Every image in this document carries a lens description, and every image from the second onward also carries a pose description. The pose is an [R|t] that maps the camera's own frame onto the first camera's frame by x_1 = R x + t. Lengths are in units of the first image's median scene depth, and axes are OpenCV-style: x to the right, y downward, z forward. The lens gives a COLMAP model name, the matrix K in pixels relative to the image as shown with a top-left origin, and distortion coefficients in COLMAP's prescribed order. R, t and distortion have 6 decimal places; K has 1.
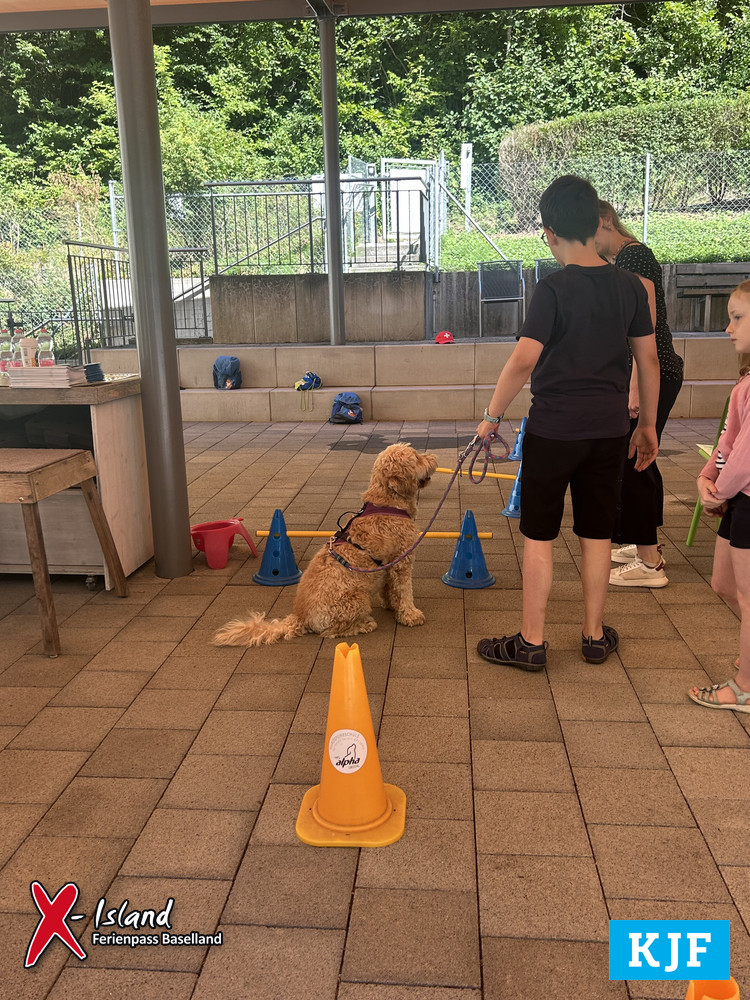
lens RADIAL K [[880.1, 0, 369.7], [0, 880.1, 485.4], [0, 0, 1]] dist [0.069683, -0.086704]
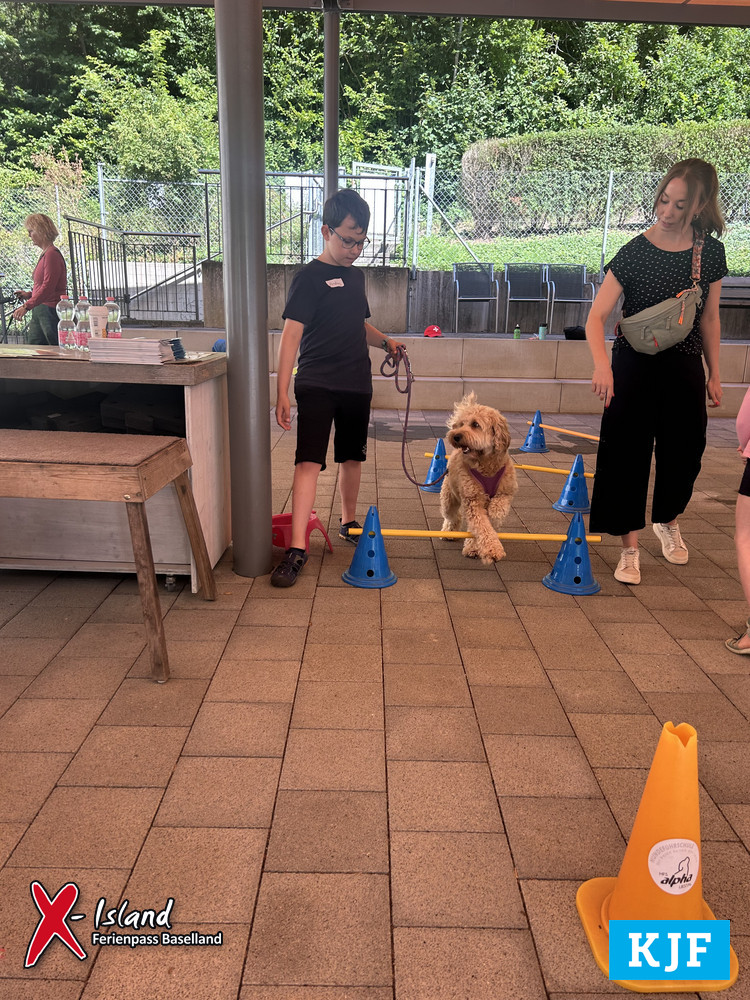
lens RADIAL K [[752.9, 0, 375.0], [0, 752.9, 500.0], [0, 0, 1]] dist [0.063637, -0.072337]
pose [[0.994012, 0.022831, 0.106857, -0.034801], [-0.028424, 0.998289, 0.051109, -0.003644], [-0.105507, -0.053840, 0.992960, 0.038930]]
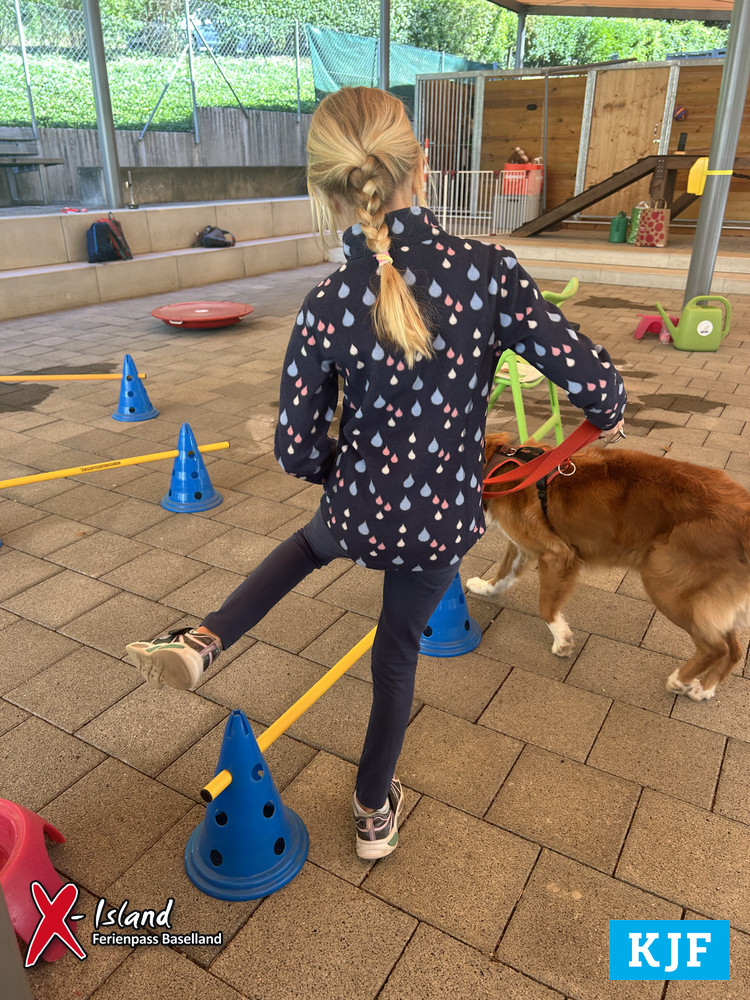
lens RADIAL K [[748.1, 0, 375.0], [0, 748.1, 500.0], [0, 0, 1]] dist [0.039994, -0.050106]
pose [[0.423801, -0.350817, 0.835057, -0.060837], [0.174173, 0.936304, 0.304957, -0.029231], [-0.888851, 0.016203, 0.457909, 0.143923]]
